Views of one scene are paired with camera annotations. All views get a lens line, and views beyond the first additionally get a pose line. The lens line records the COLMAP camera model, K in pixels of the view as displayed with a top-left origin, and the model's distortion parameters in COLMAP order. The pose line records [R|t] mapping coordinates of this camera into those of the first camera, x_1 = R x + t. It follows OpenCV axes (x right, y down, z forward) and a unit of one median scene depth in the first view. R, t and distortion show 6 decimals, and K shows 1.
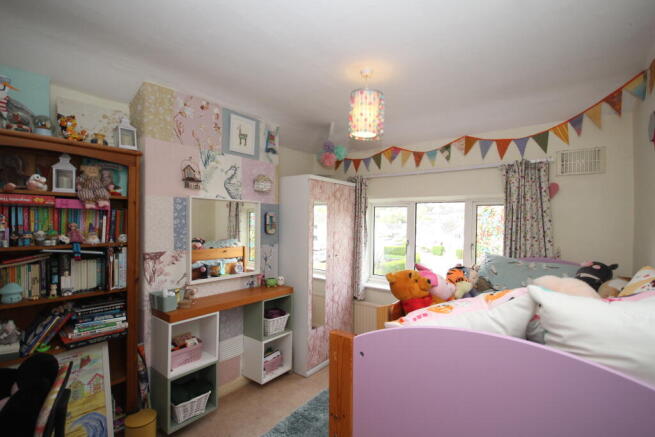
lens RADIAL K [[307.3, 0, 329.4], [0, 307.3, 225.4], [0, 0, 1]] dist [-0.000099, 0.000105]
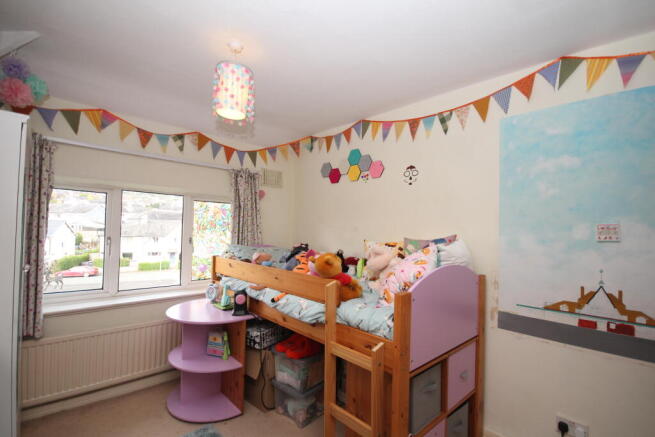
lens RADIAL K [[307.3, 0, 329.4], [0, 307.3, 225.4], [0, 0, 1]] dist [-0.000099, 0.000105]
pose [[0.166005, 0.003992, 0.986117, -0.519801], [-0.015767, 0.999875, -0.001394, 0.014979], [-0.985999, -0.015317, 0.166047, 0.415849]]
